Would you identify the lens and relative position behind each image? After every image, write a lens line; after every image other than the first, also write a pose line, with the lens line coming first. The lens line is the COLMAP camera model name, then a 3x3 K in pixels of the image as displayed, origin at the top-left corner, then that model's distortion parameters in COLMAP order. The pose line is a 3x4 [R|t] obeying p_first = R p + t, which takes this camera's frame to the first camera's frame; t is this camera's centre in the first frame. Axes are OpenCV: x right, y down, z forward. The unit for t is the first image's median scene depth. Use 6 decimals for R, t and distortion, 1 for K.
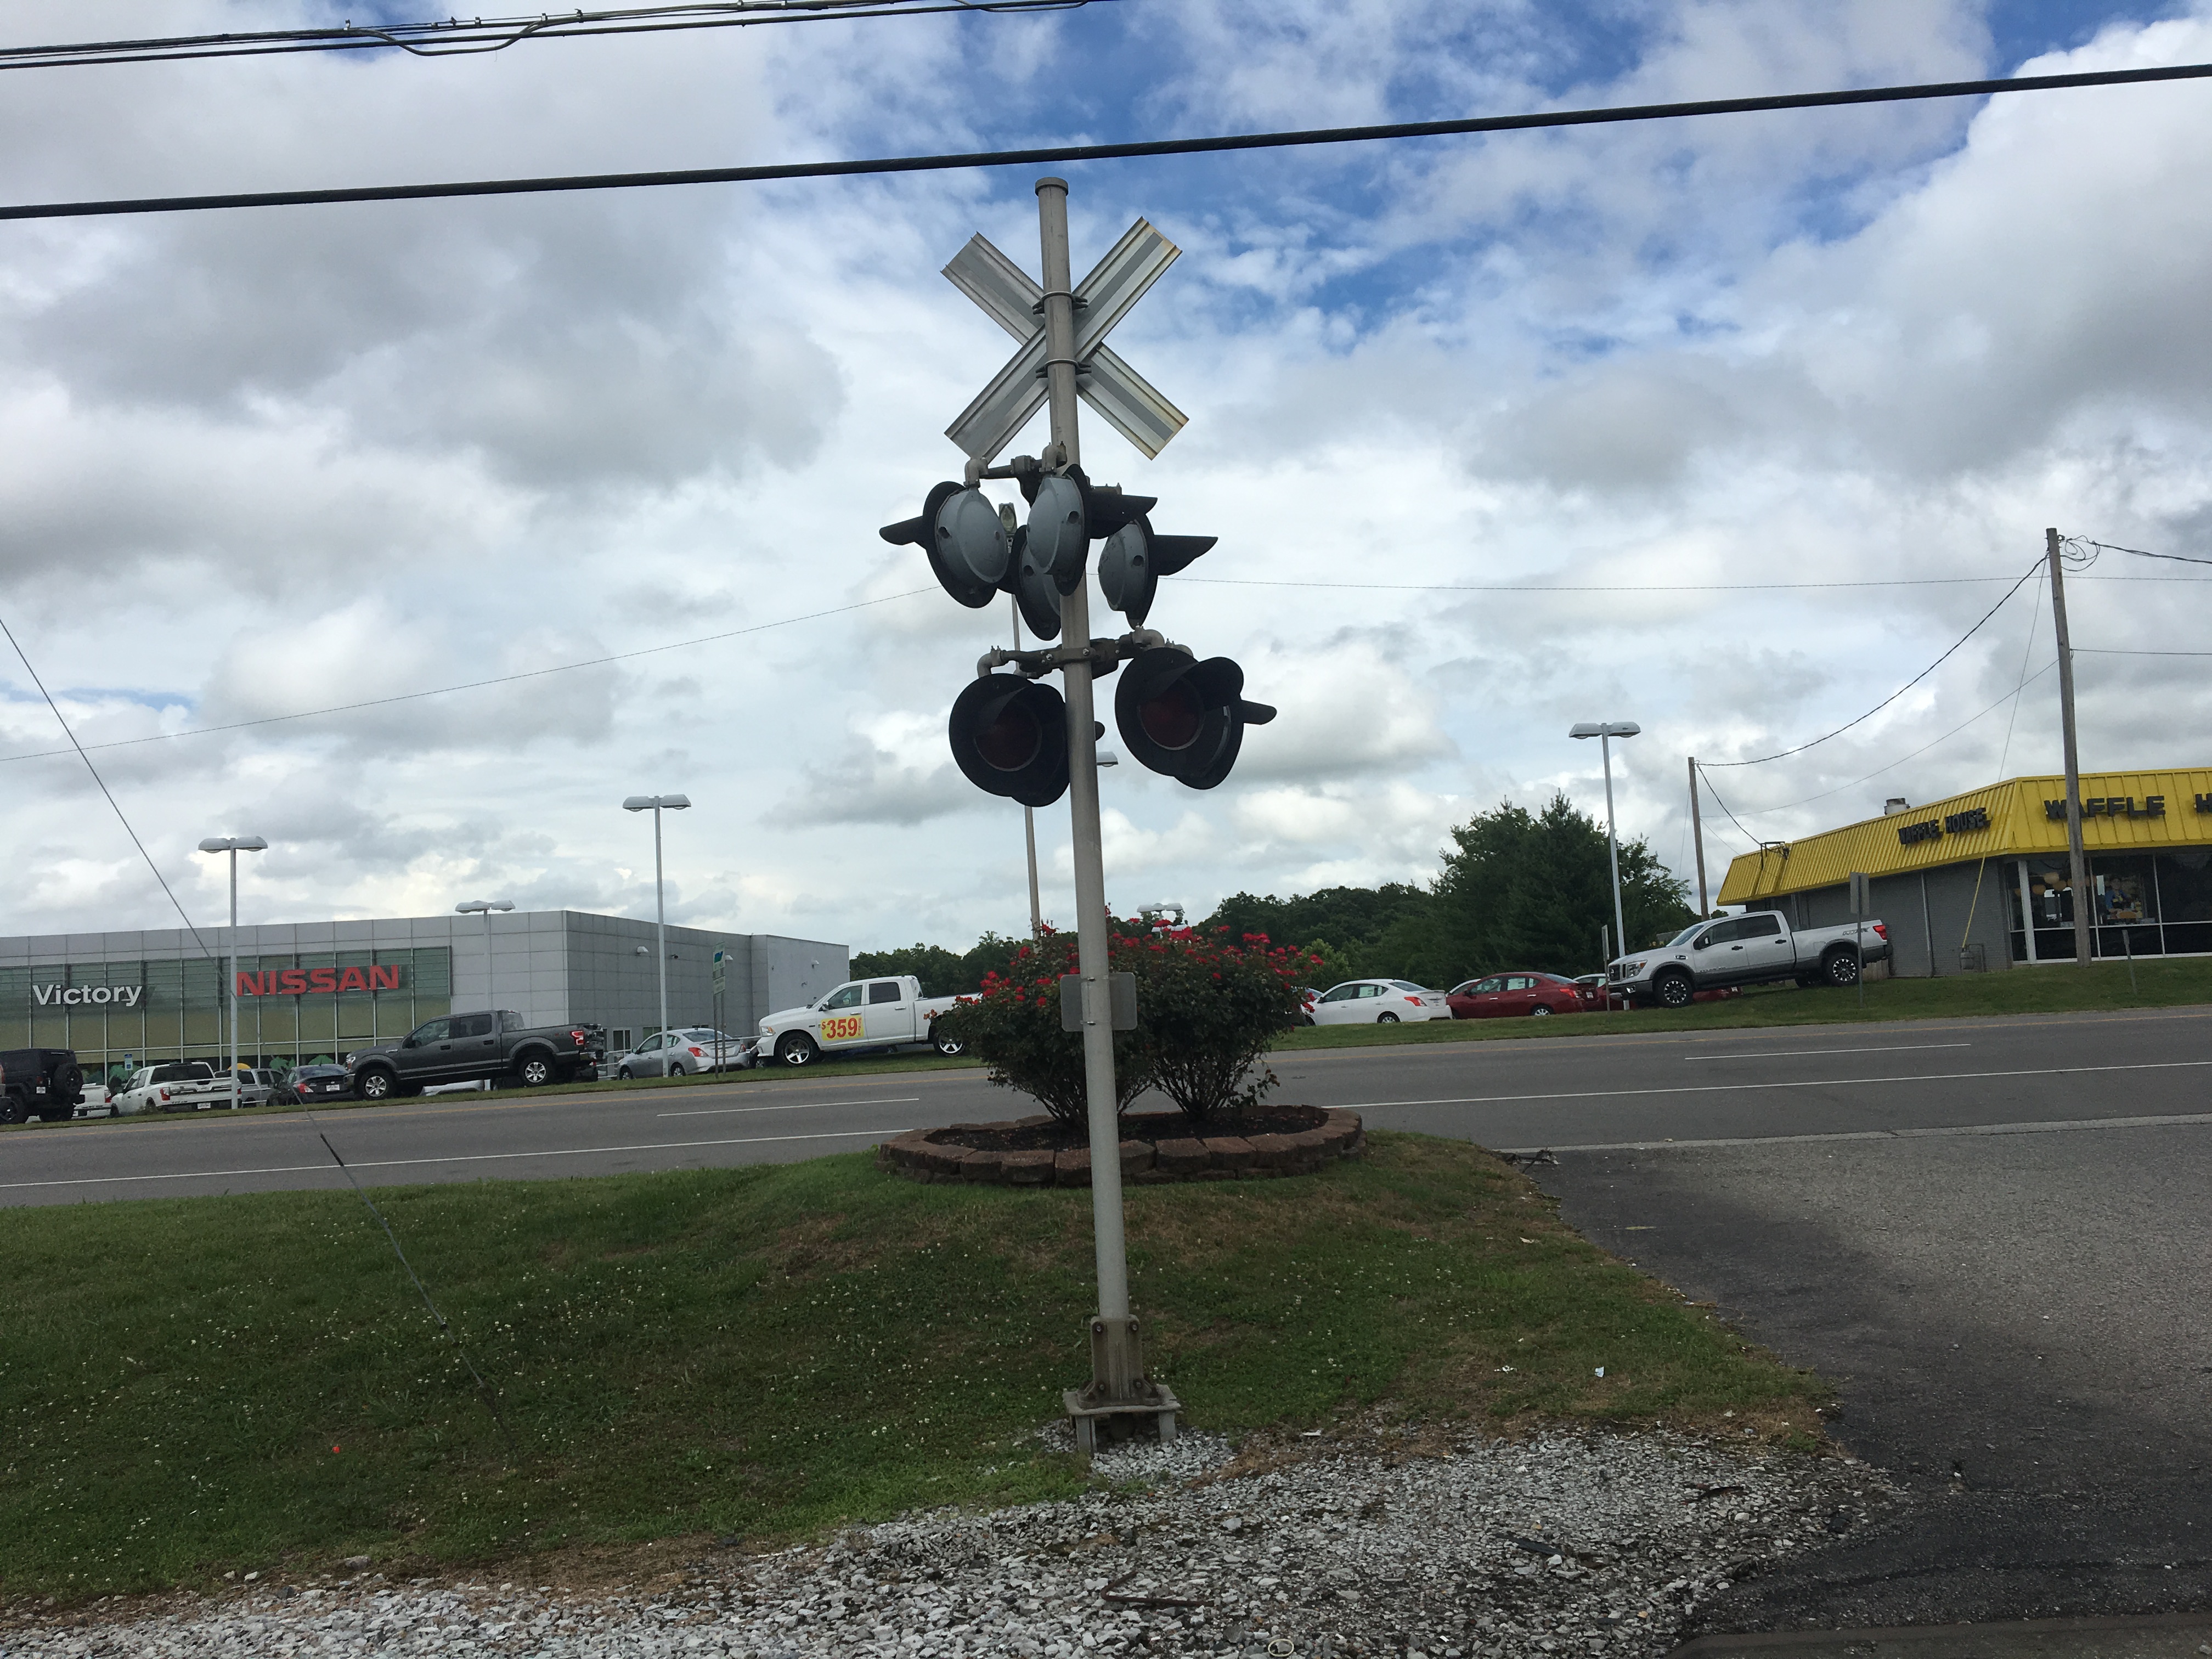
lens RADIAL K [[1859.7, 0, 1062.7], [0, 1859.7, 835.8], [0, 0, 1]] dist [0.118195, -0.211539]
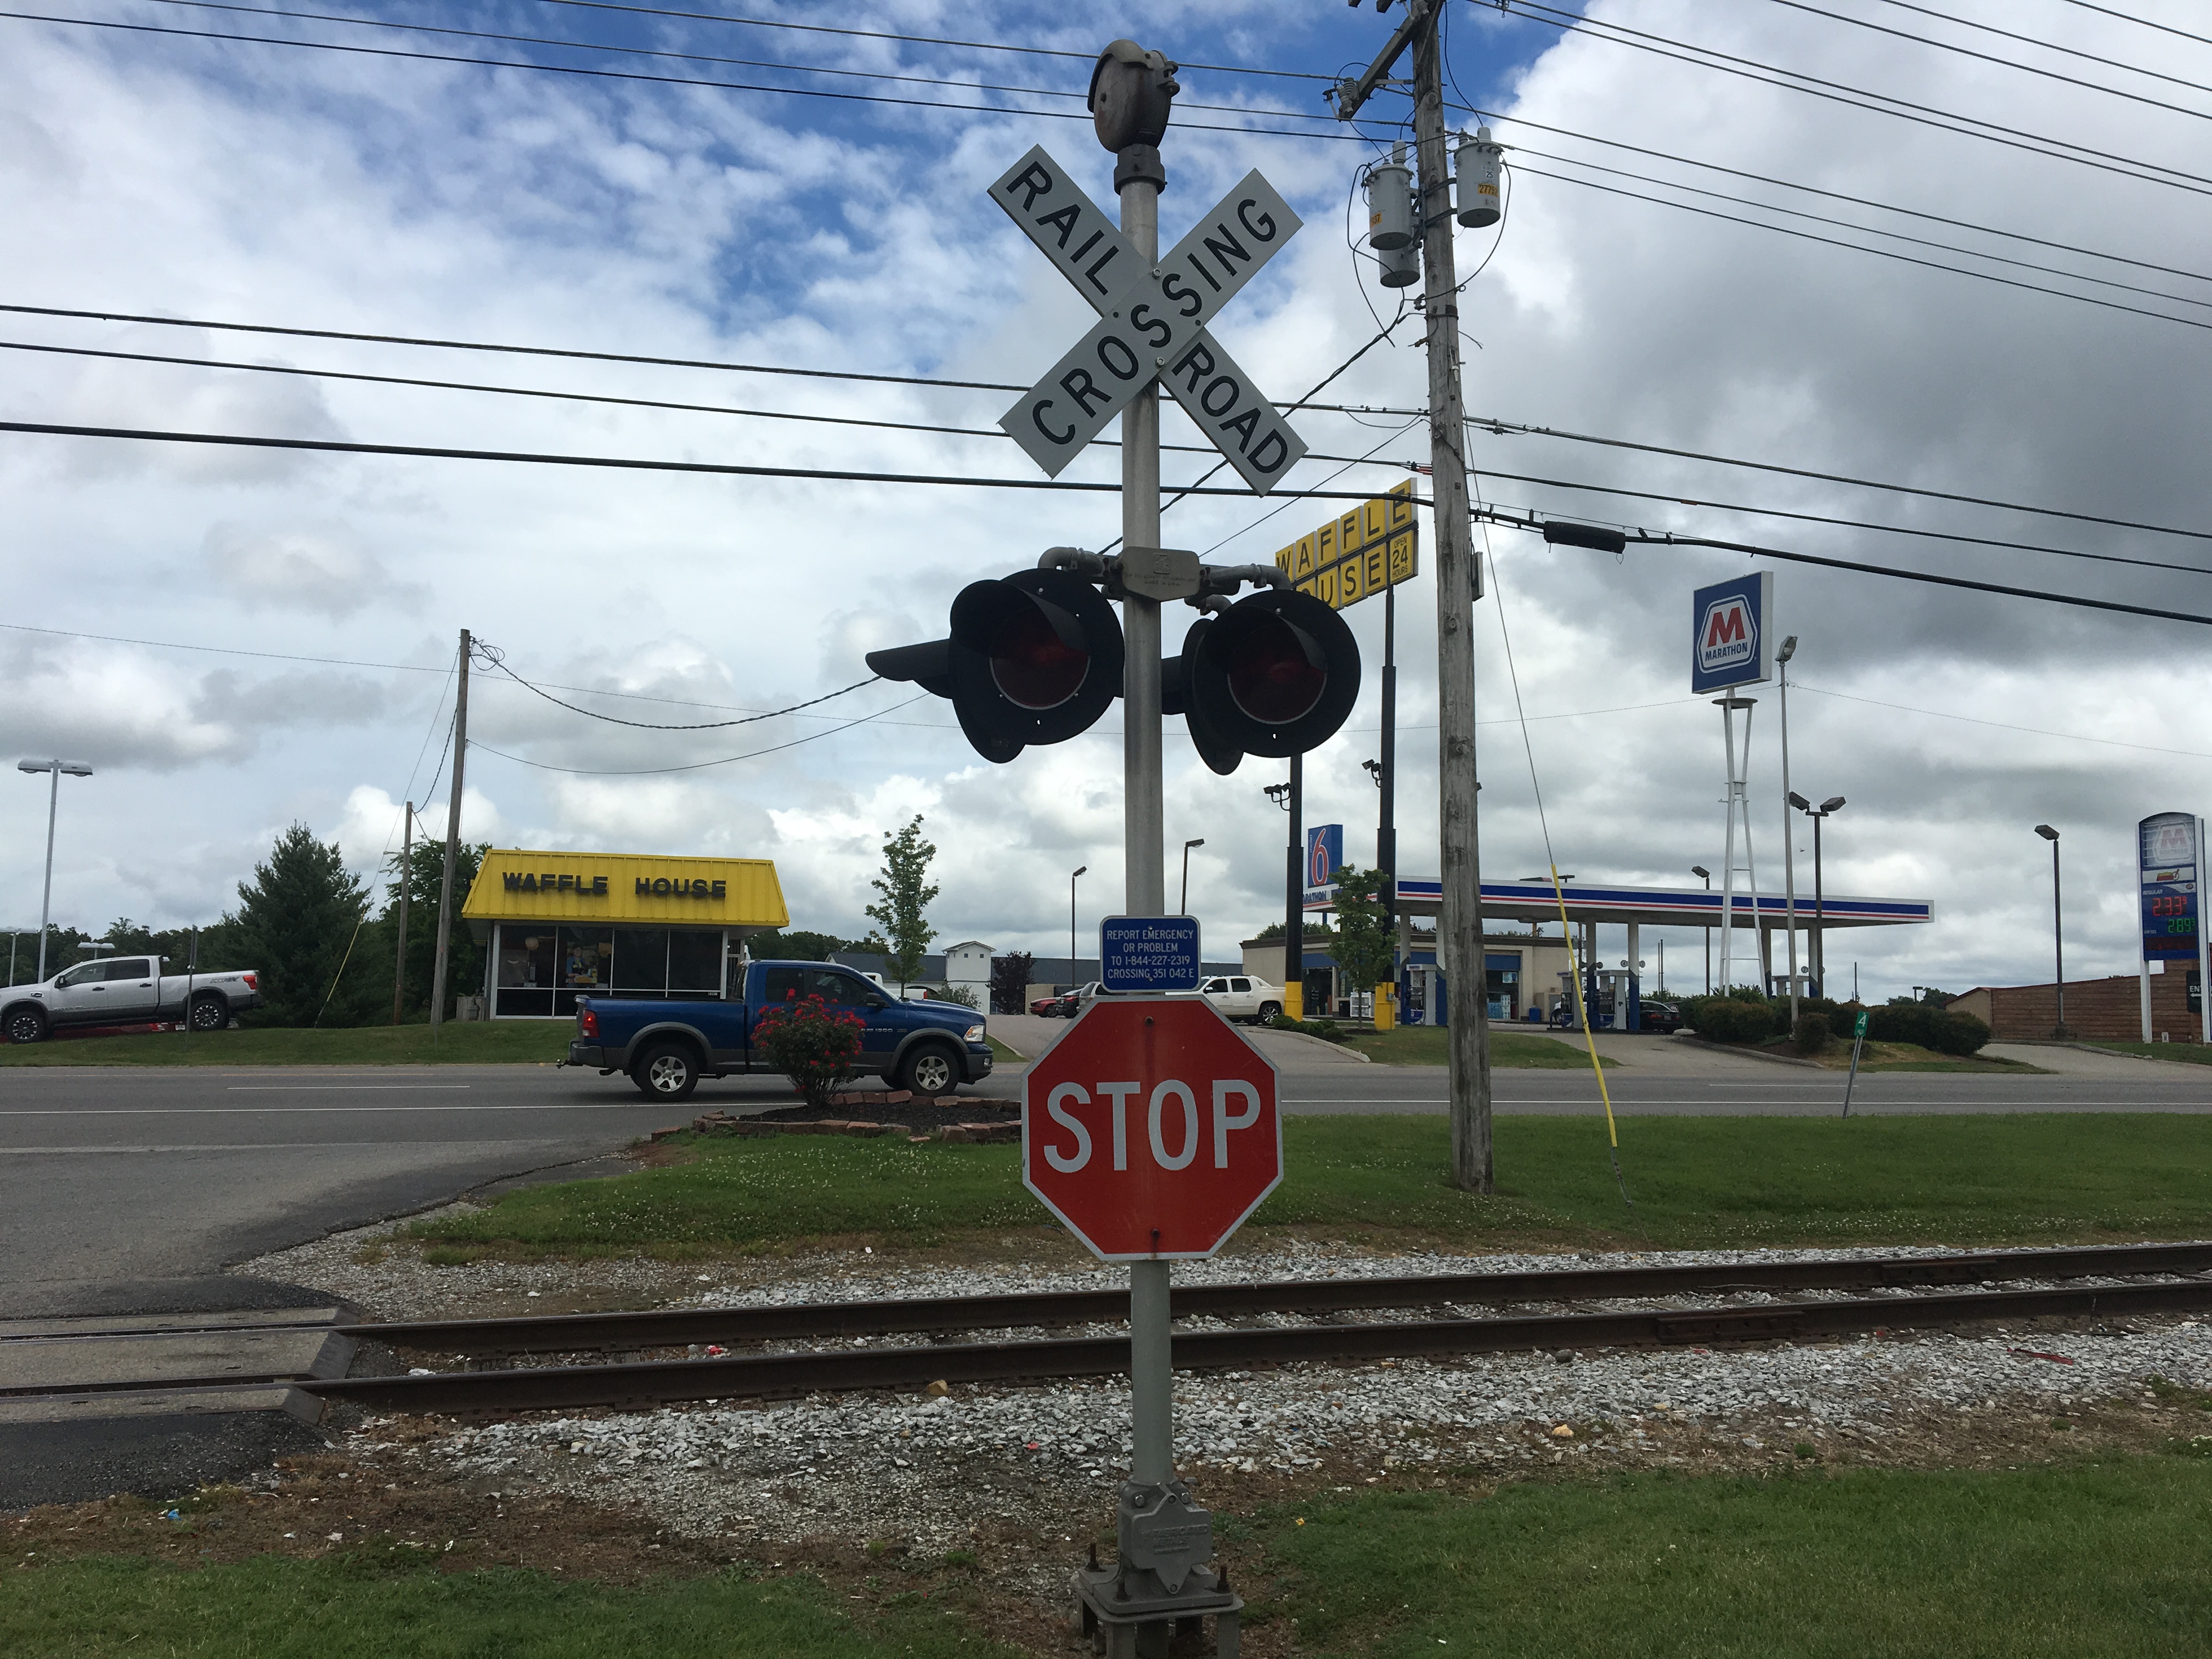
lens RADIAL K [[1859.7, 0, 1062.7], [0, 1859.7, 835.8], [0, 0, 1]] dist [0.118195, -0.211539]
pose [[0.936654, 0.092164, 0.337913, 0.460301], [-0.089414, 0.995712, -0.023730, -0.044007], [-0.338651, -0.007988, 0.940878, -0.149915]]
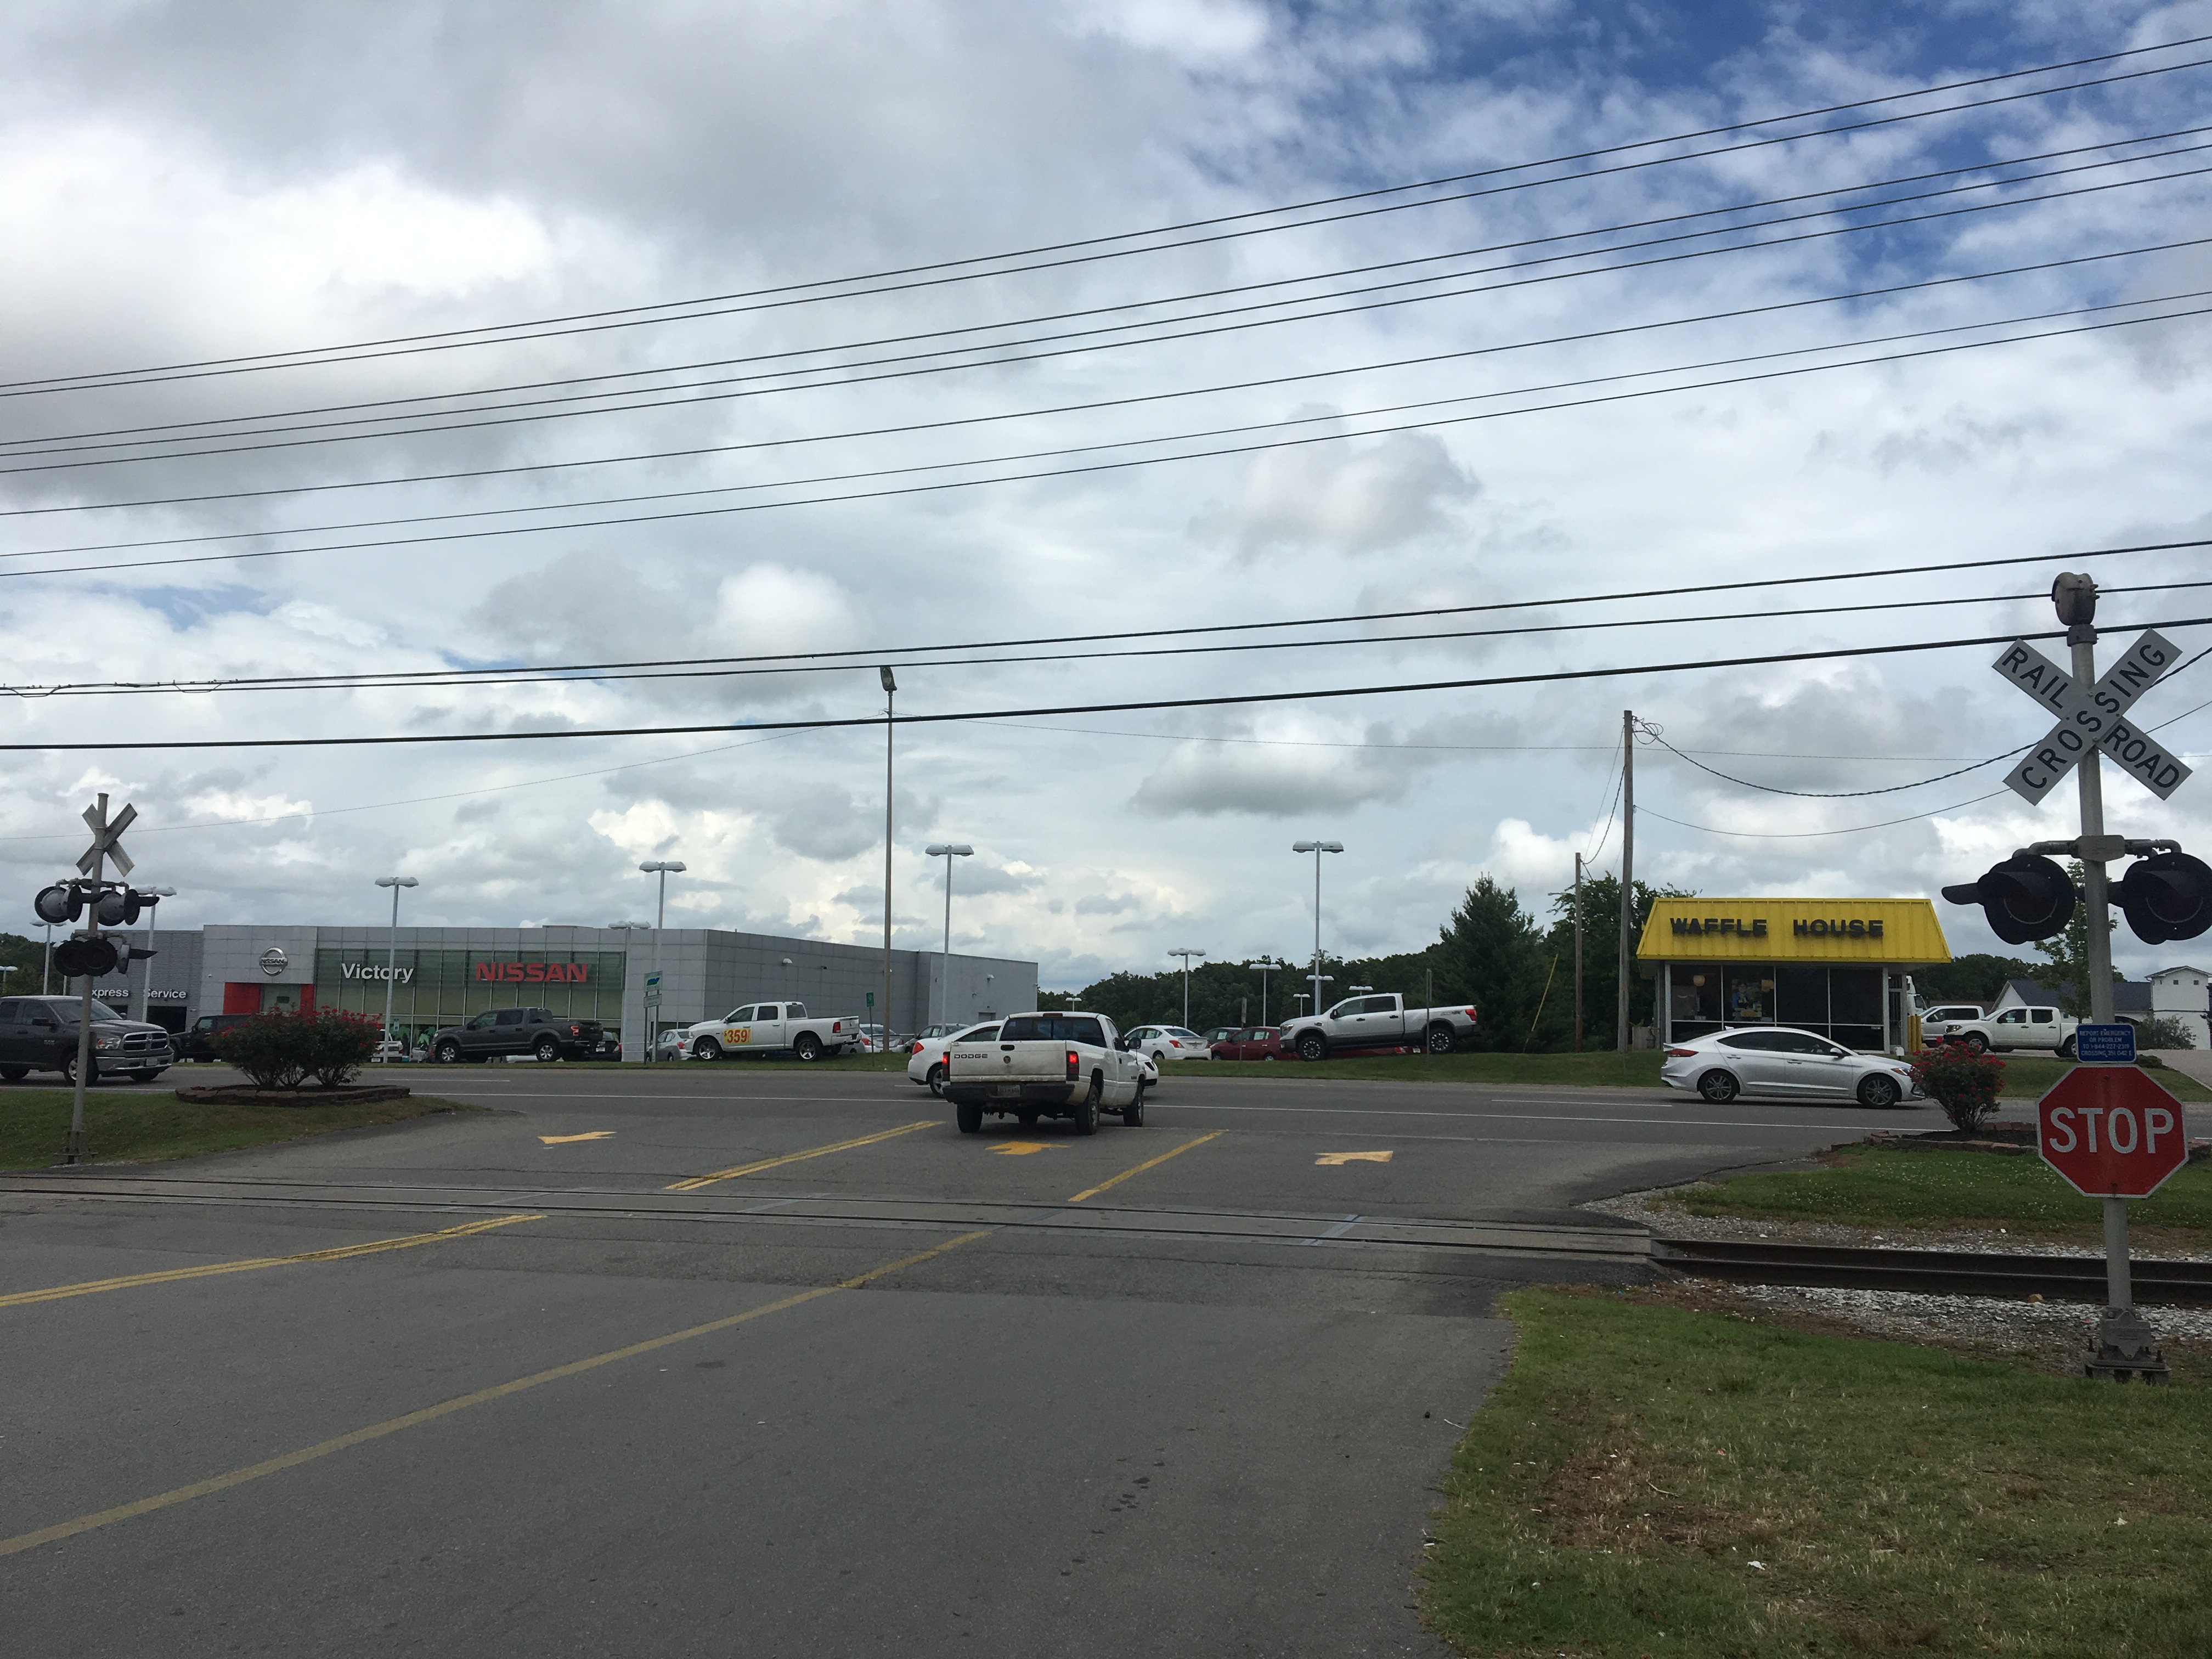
lens RADIAL K [[1853.7, 0, 1106.0], [0, 1853.7, 829.5], [0, 0, 1]] dist [0.128804, -0.213655]
pose [[0.974004, 0.042673, -0.222476, 0.435715], [-0.043936, 0.999034, -0.000731, -0.061062], [0.222230, 0.010486, 0.974938, -0.300546]]
